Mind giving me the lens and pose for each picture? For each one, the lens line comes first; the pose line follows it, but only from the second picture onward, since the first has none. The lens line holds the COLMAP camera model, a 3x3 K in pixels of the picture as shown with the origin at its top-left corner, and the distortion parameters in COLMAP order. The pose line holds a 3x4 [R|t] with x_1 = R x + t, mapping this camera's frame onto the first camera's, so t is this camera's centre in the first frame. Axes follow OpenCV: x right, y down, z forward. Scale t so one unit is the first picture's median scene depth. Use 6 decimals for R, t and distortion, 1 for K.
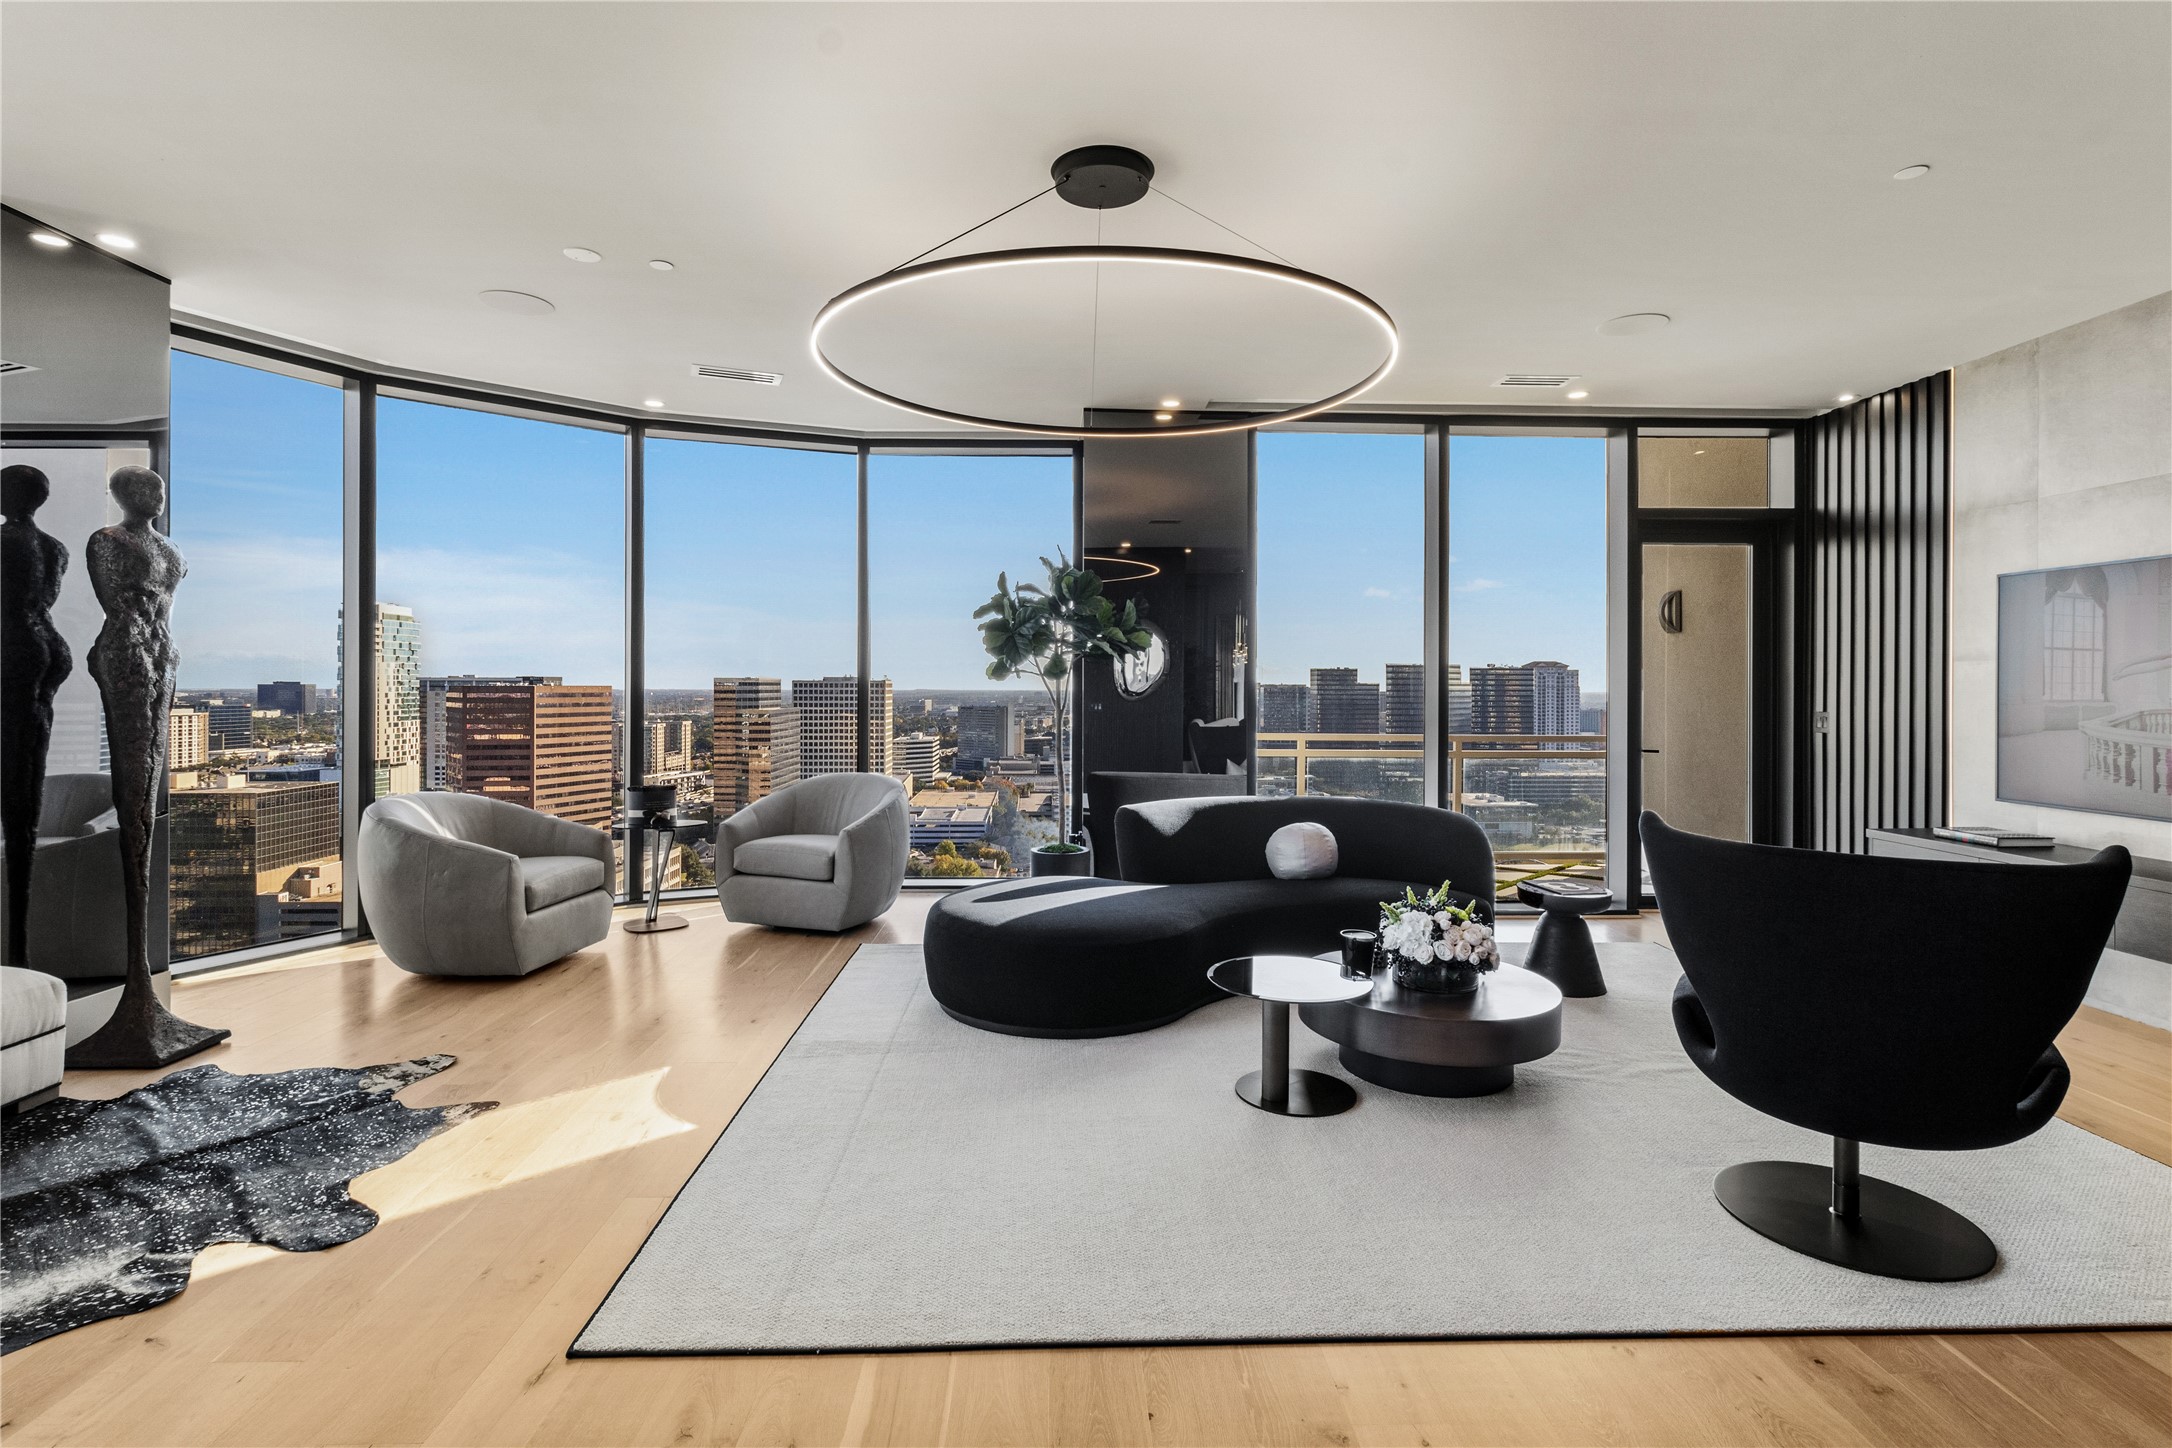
lens RADIAL K [[1029.7, 0, 1110.0], [0, 1029.7, 691.7], [0, 0, 1]] dist [0.005244, 0.000437]
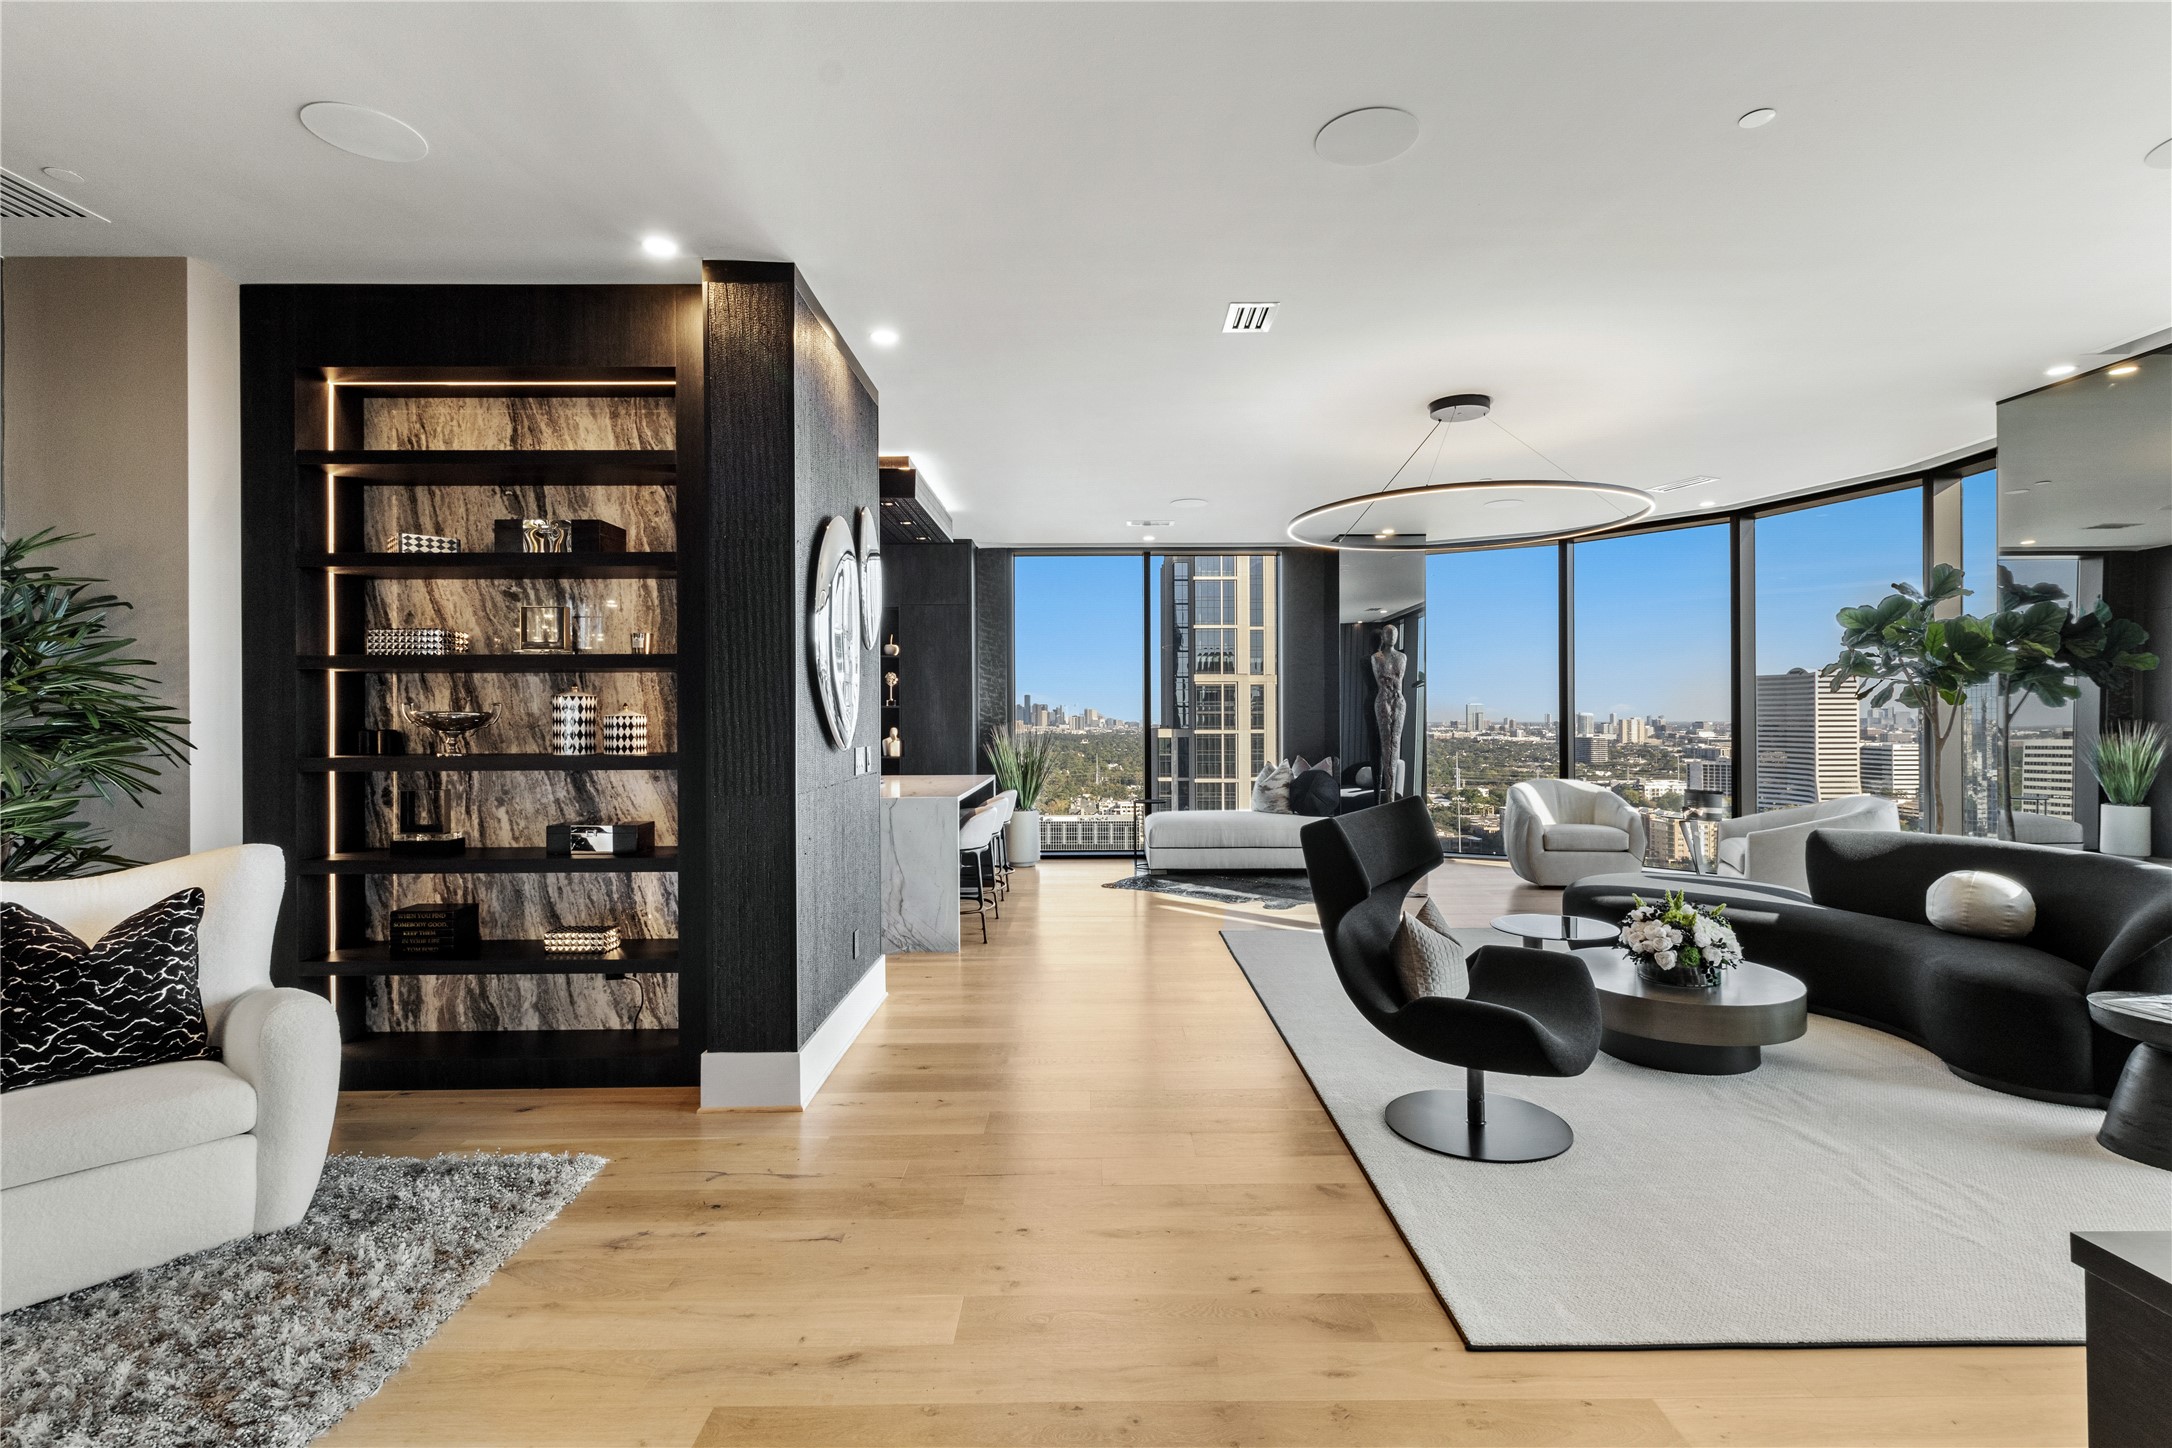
lens RADIAL K [[1029.7, 0, 1087.6], [0, 1029.7, 718.6], [0, 0, 1]] dist [0.005244, 0.000437]
pose [[-0.058714, -0.003166, -0.998270, 1.131700], [0.001899, 0.999993, -0.003283, 0.001345], [0.998273, -0.002089, -0.058708, 0.325117]]
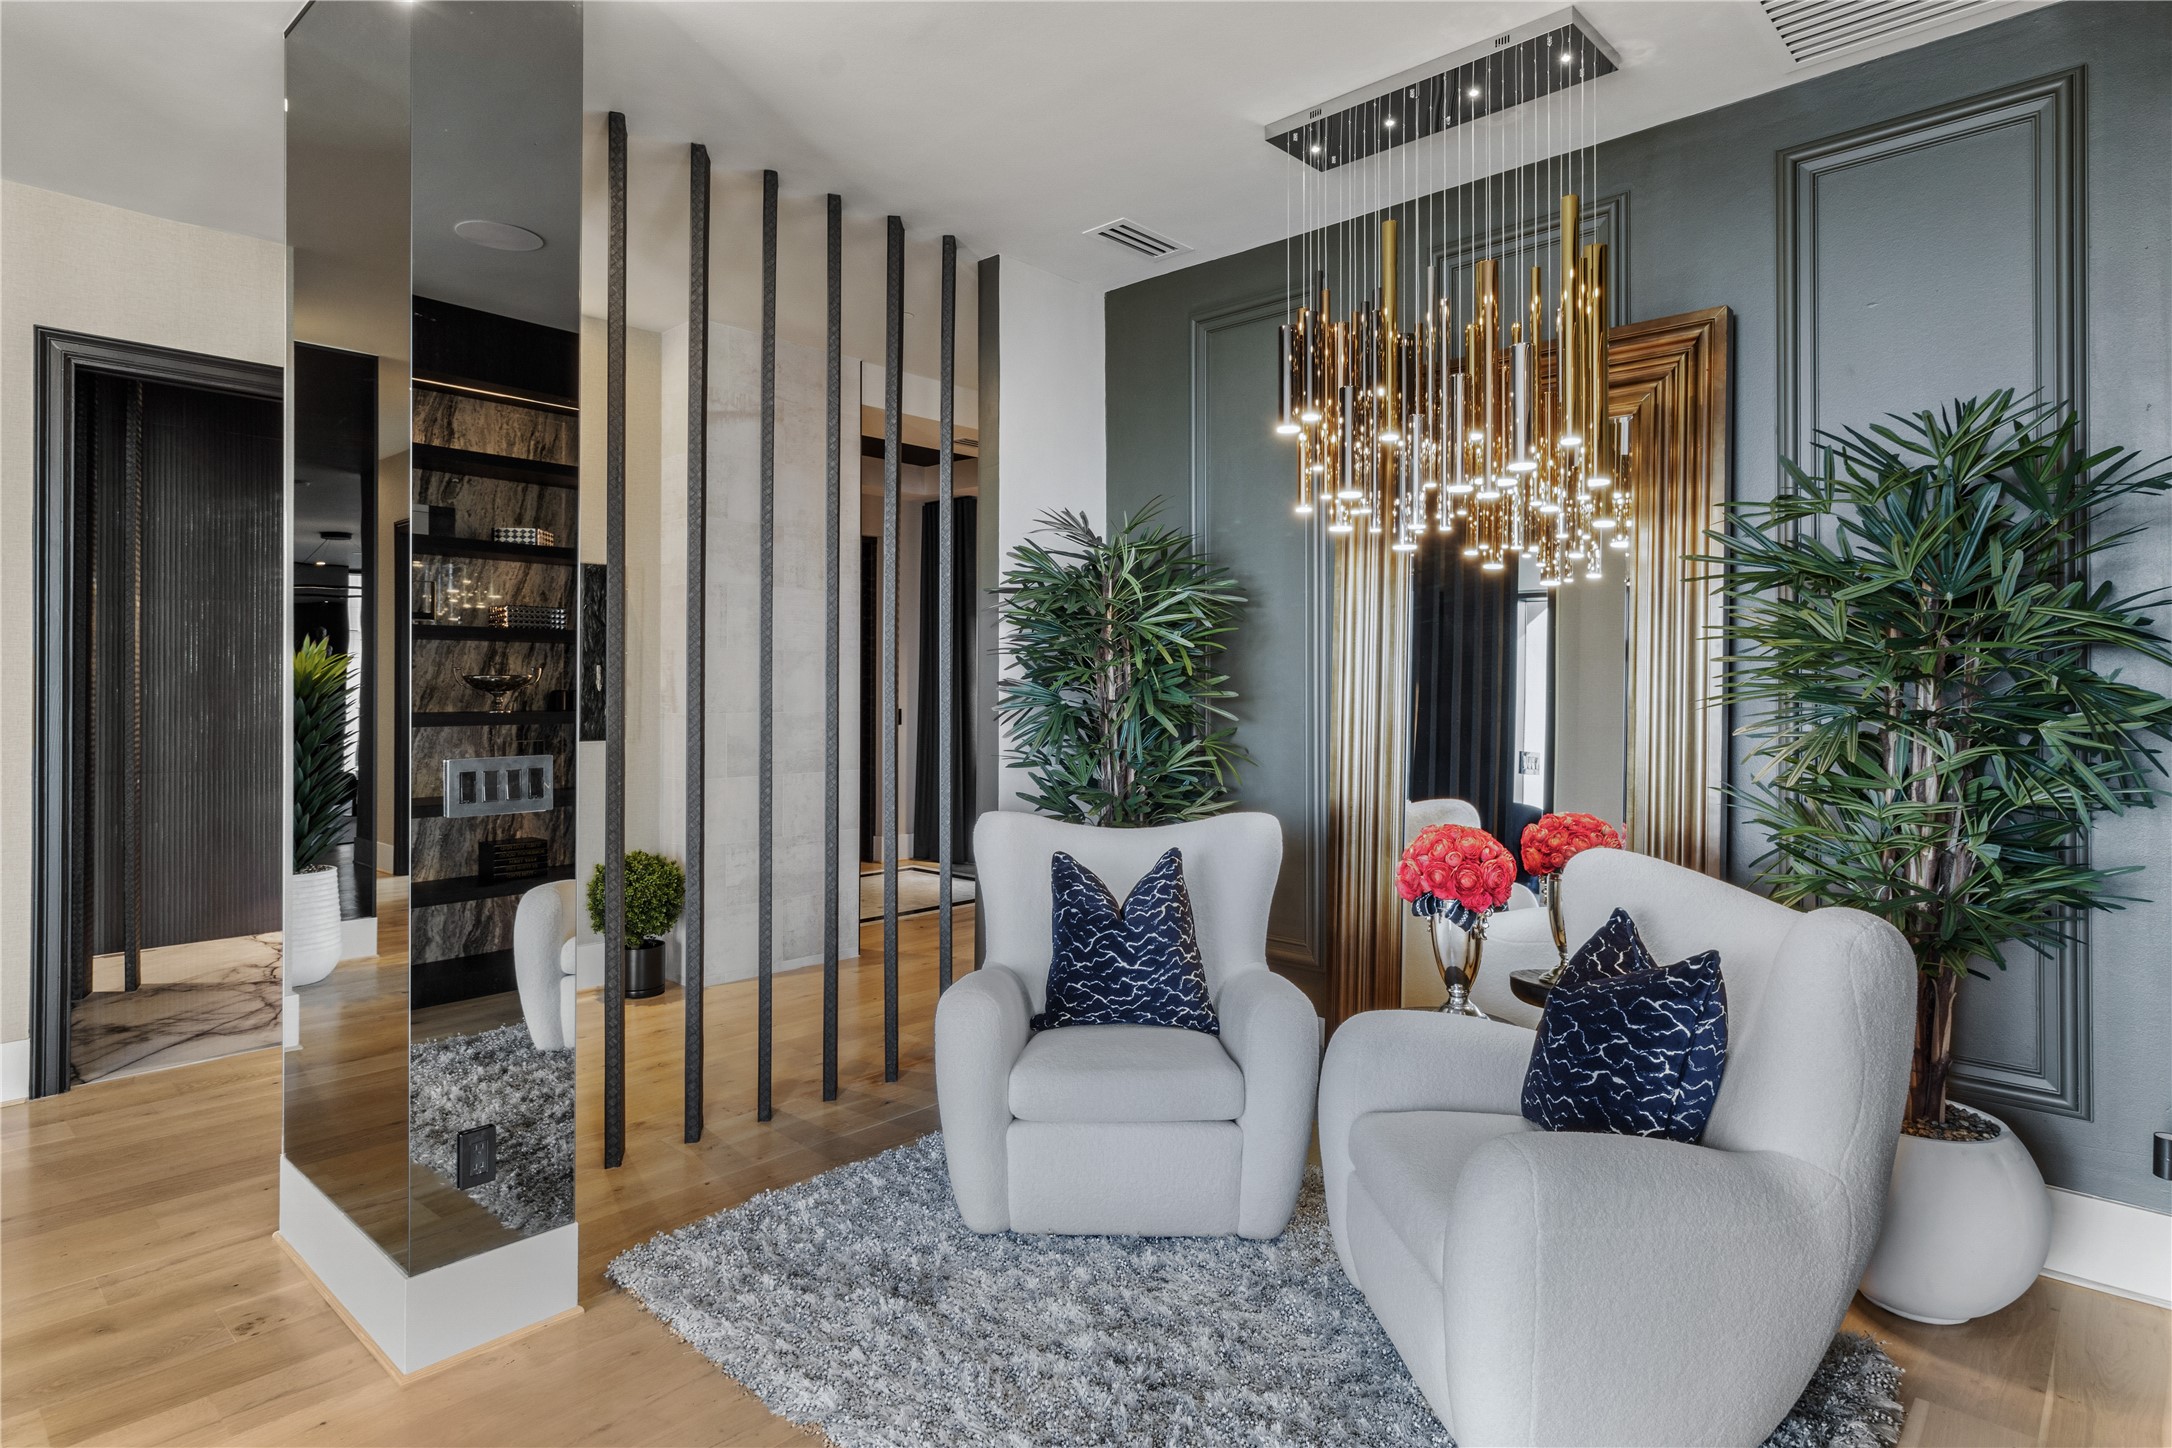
lens RADIAL K [[1188.8, 0, 1080.1], [0, 1188.8, 685.5], [0, 0, 1]] dist [0.001388, -0.000767]
pose [[-0.692590, -0.005457, 0.721311, 0.365707], [-0.004218, 0.999985, 0.003515, -0.001951], [-0.721319, -0.000608, -0.692602, 0.239211]]
